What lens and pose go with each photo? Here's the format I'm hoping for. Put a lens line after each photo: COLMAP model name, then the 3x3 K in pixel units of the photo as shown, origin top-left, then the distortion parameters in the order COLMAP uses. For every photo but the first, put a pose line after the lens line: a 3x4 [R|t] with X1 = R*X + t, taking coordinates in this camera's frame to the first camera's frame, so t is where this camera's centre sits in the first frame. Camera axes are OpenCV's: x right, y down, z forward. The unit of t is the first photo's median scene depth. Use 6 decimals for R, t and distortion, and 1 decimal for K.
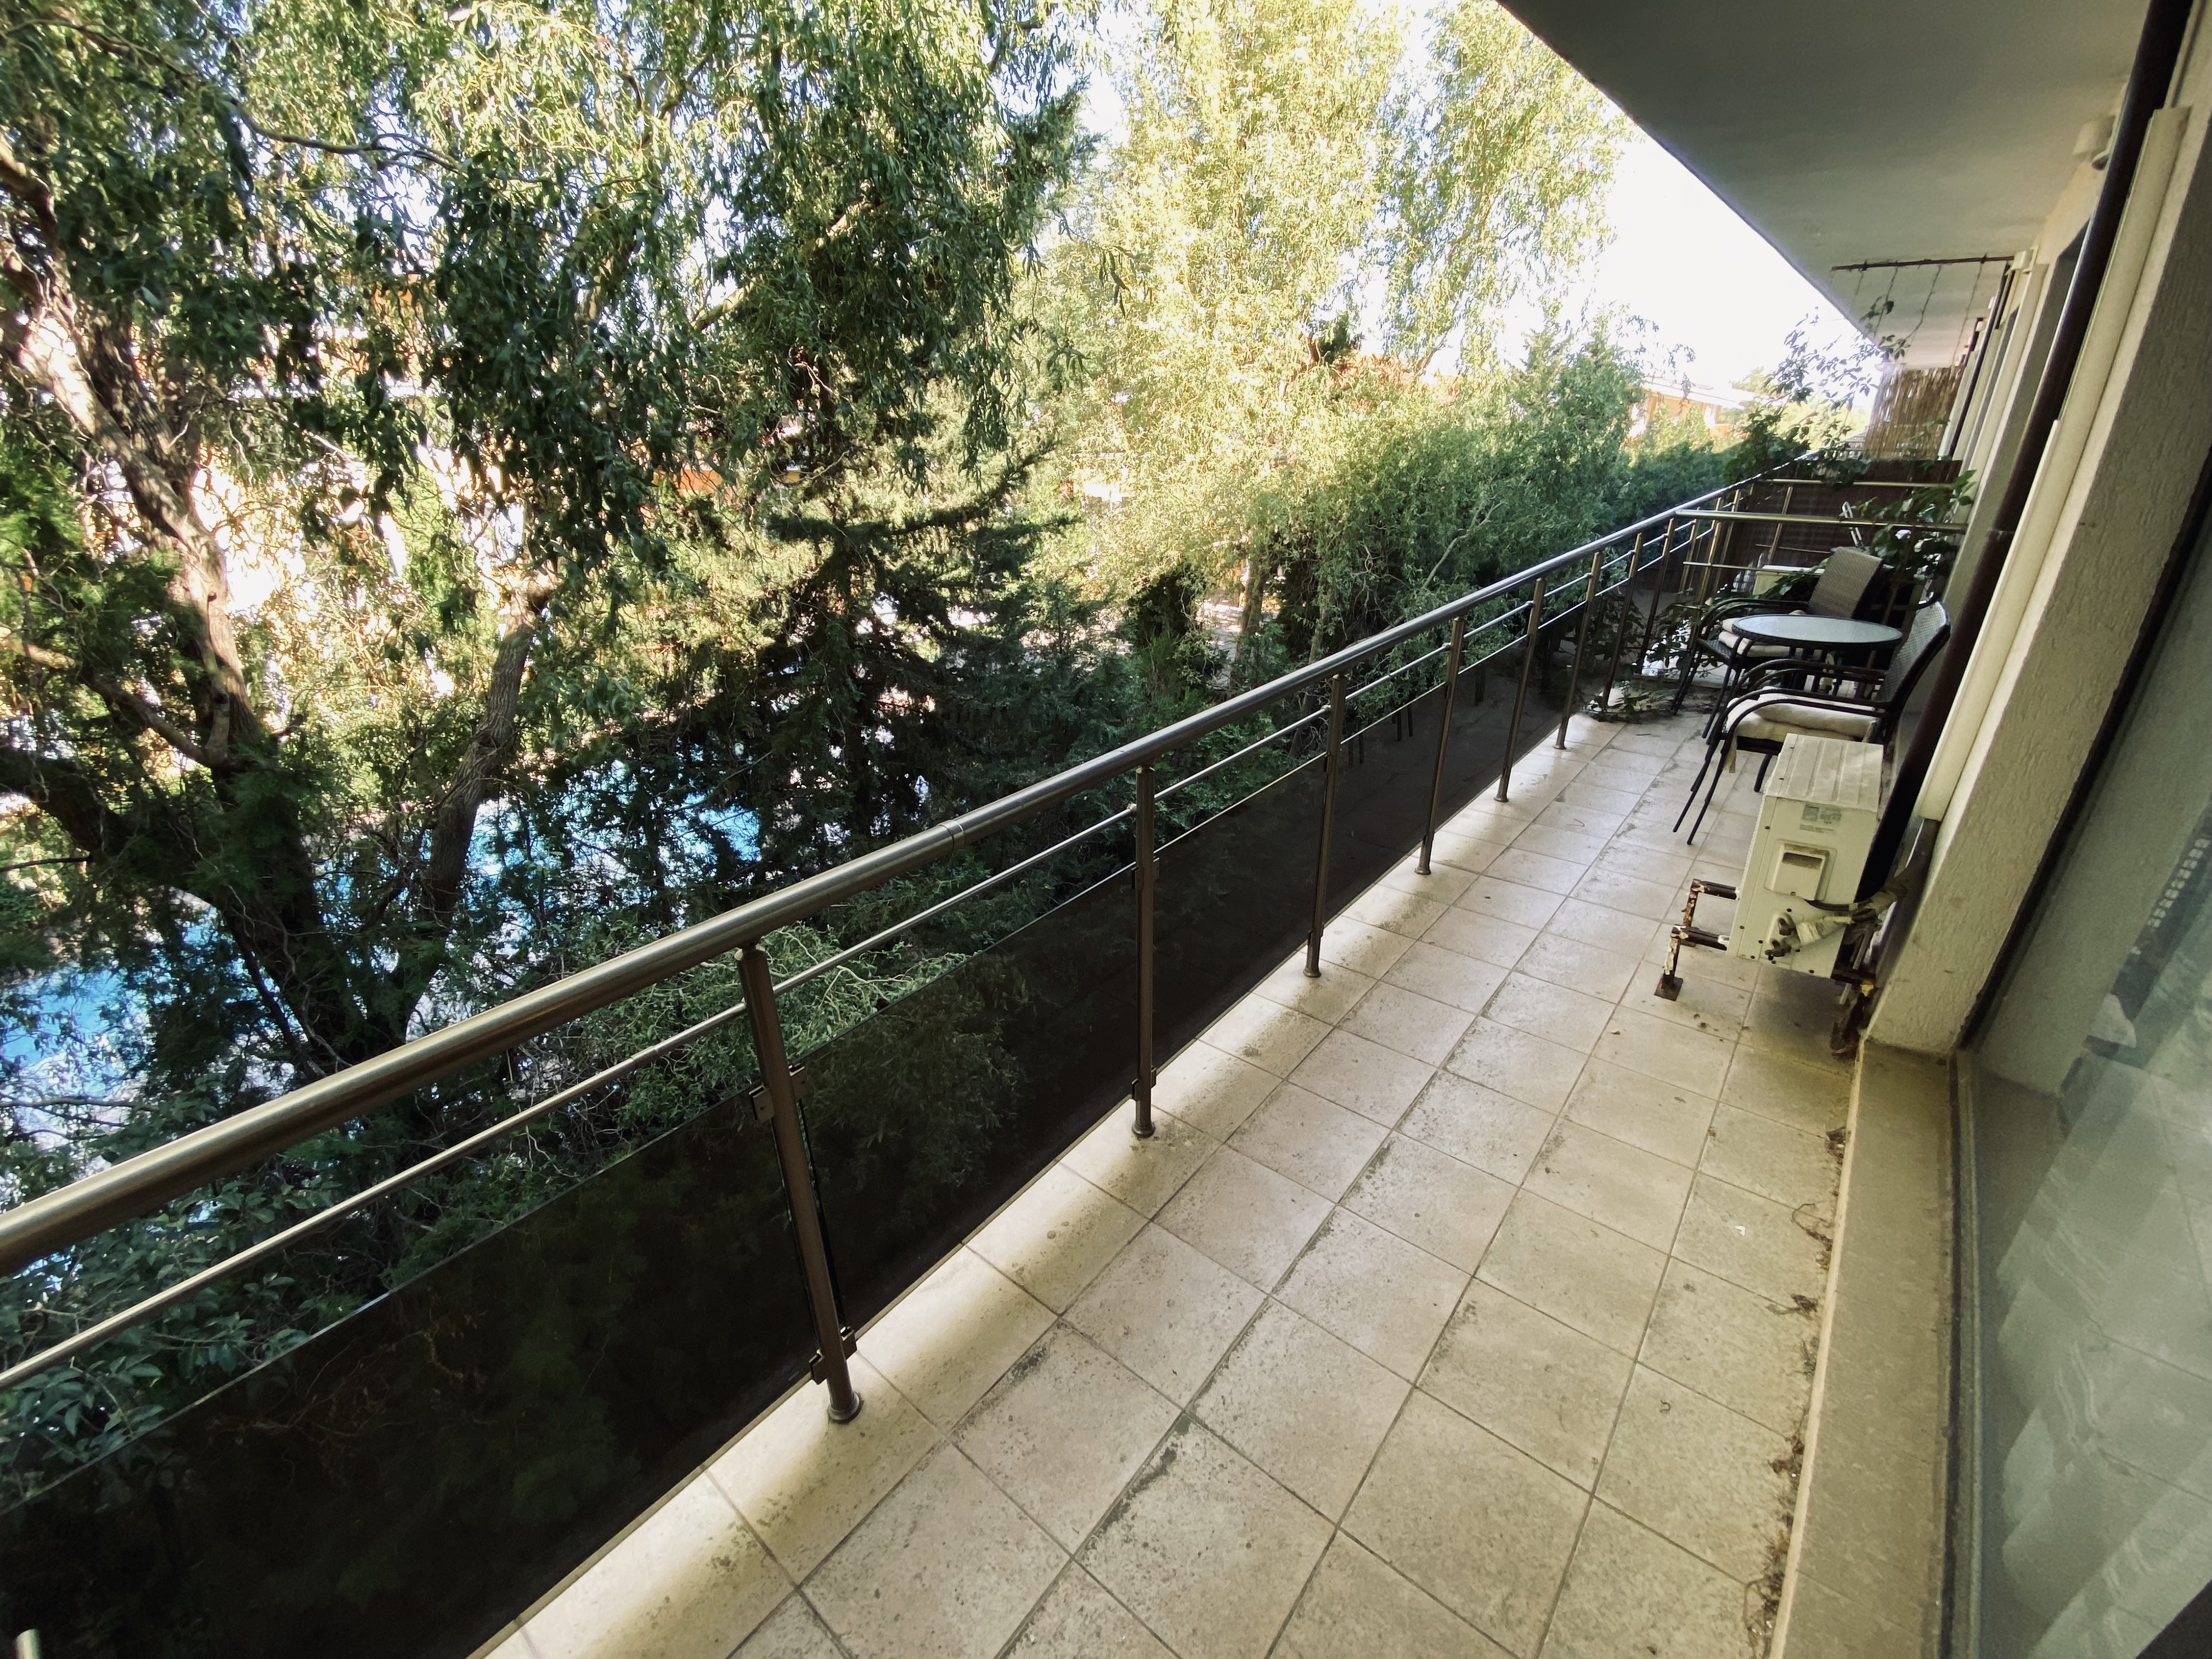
lens RADIAL K [[901.0, 0, 1099.5], [0, 901.0, 831.1], [0, 0, 1]] dist [0.040890, -0.029150]
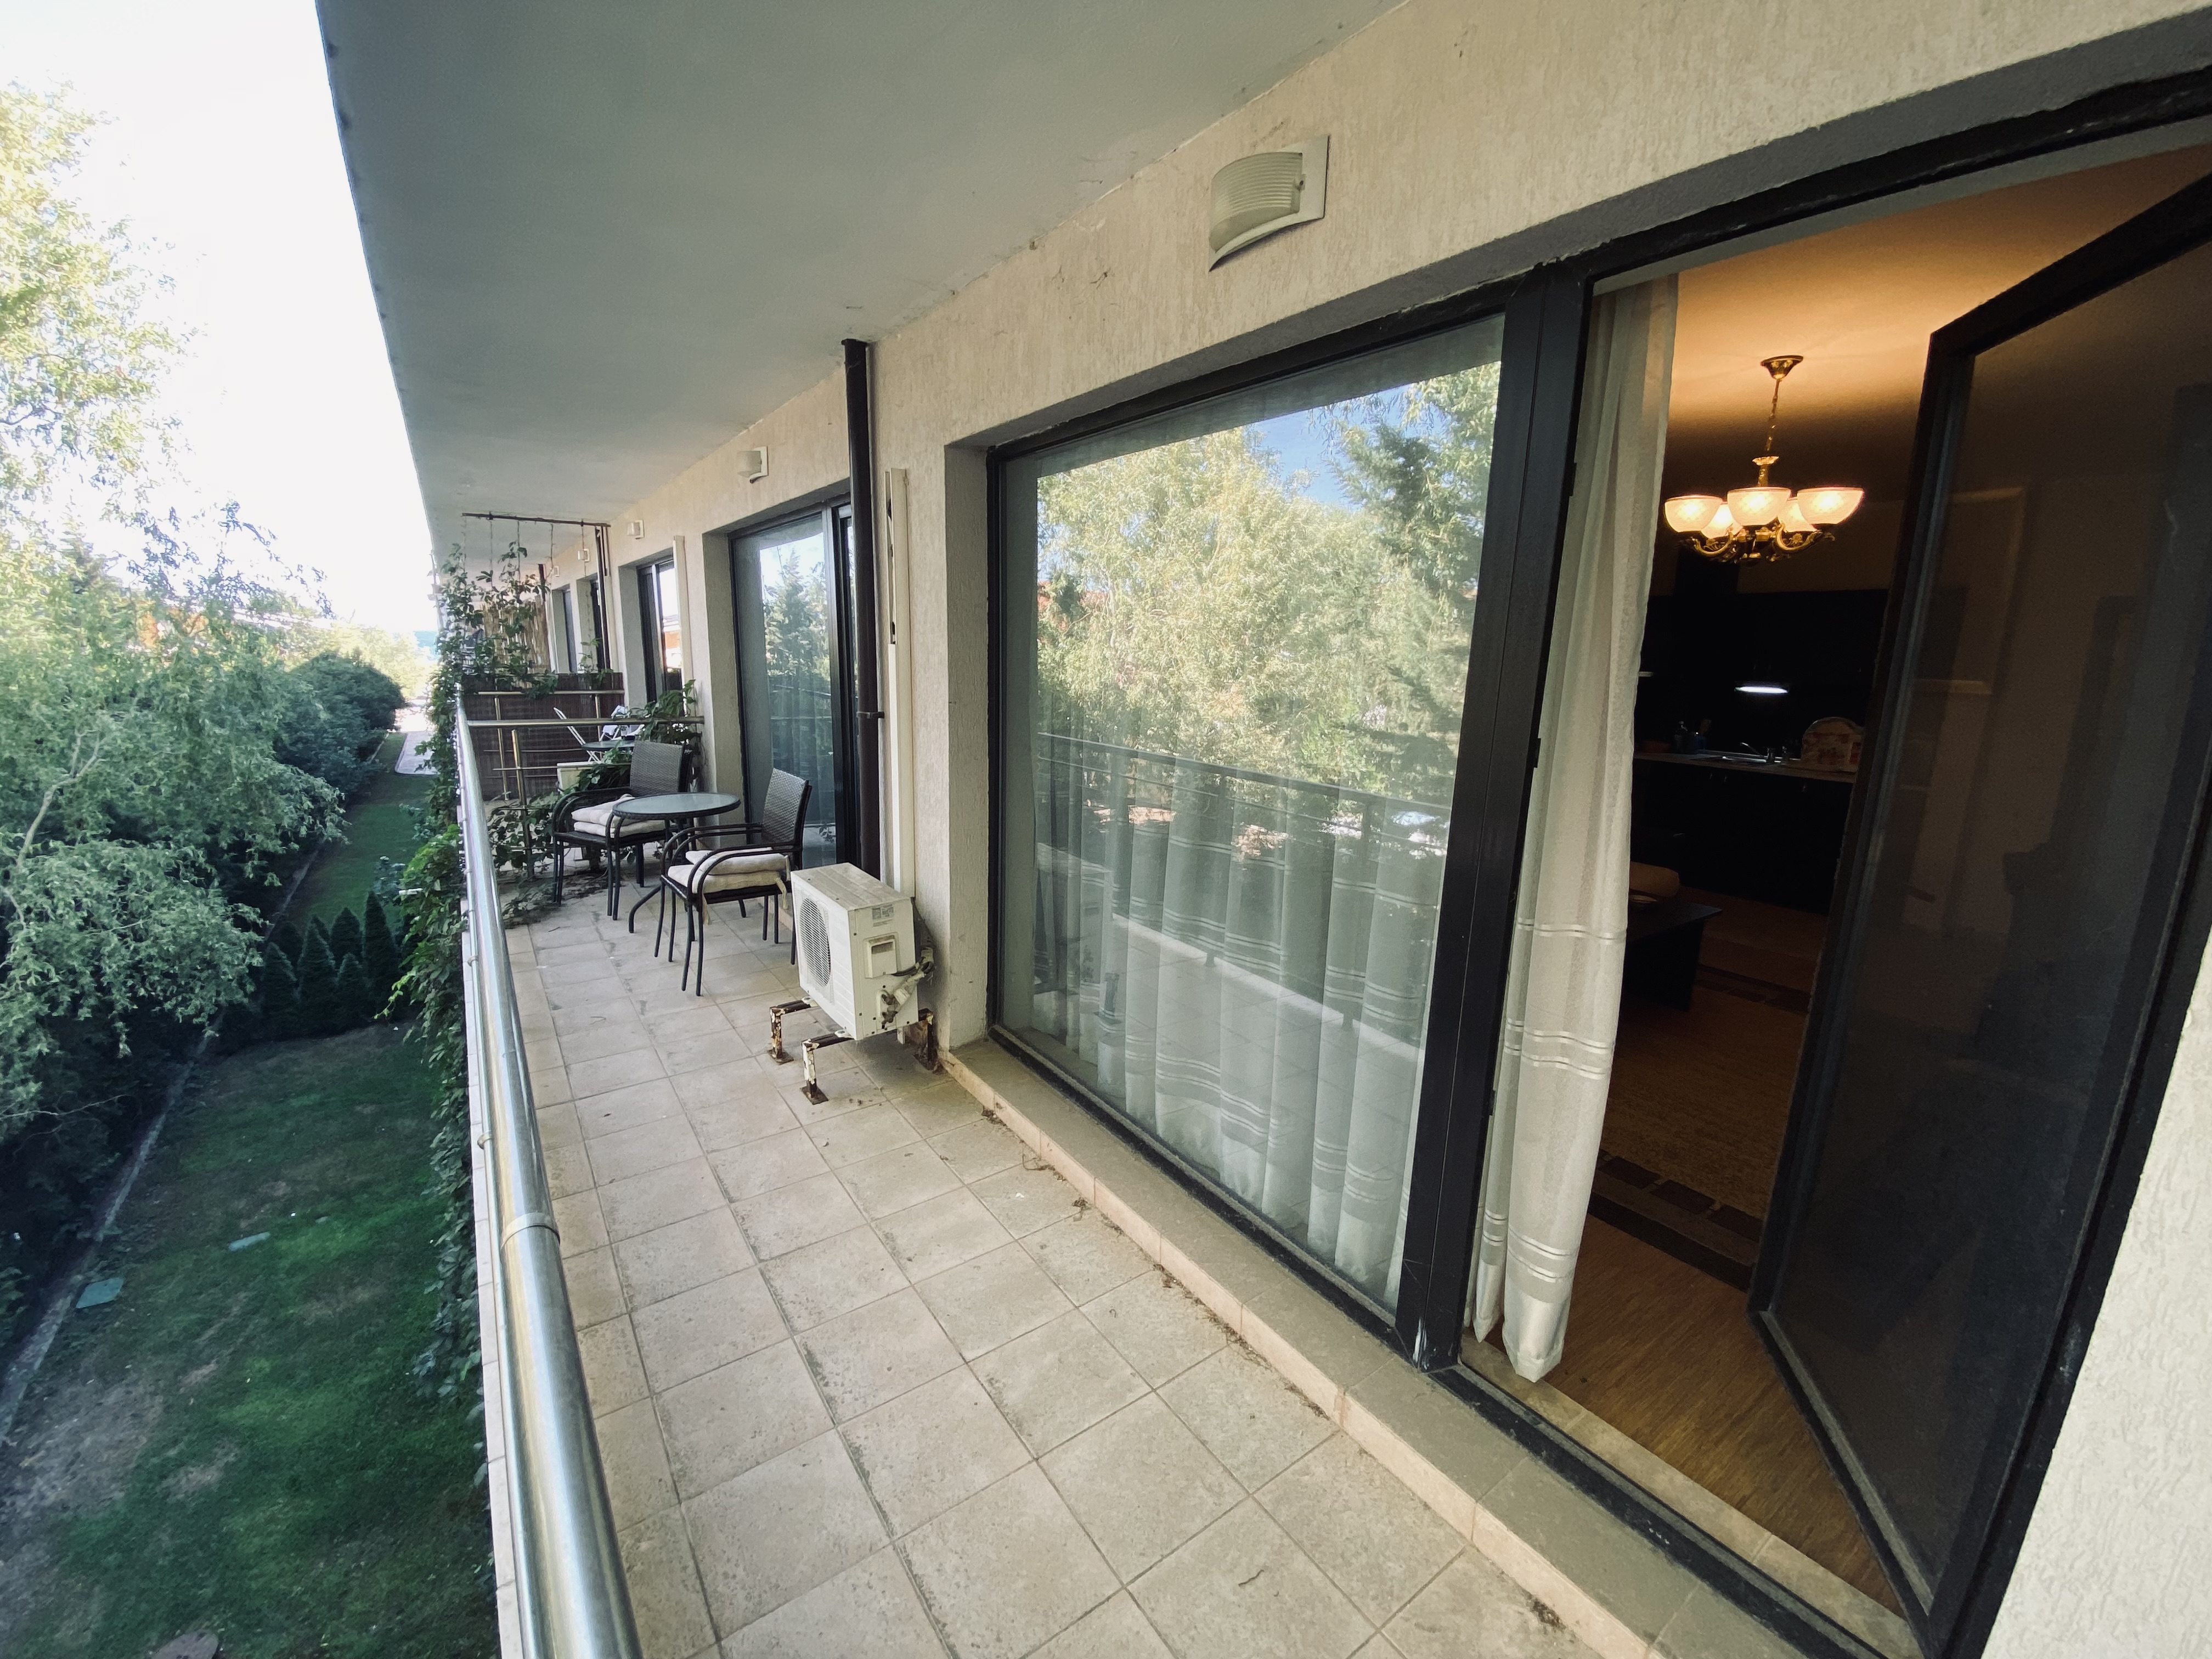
lens RADIAL K [[901.0, 0, 1099.5], [0, 901.0, 831.1], [0, 0, 1]] dist [0.040890, -0.029150]
pose [[0.278158, -0.180891, 0.943349, -0.467197], [0.381091, 0.922286, 0.064482, -0.114240], [-0.881702, 0.341566, 0.325477, 0.279290]]
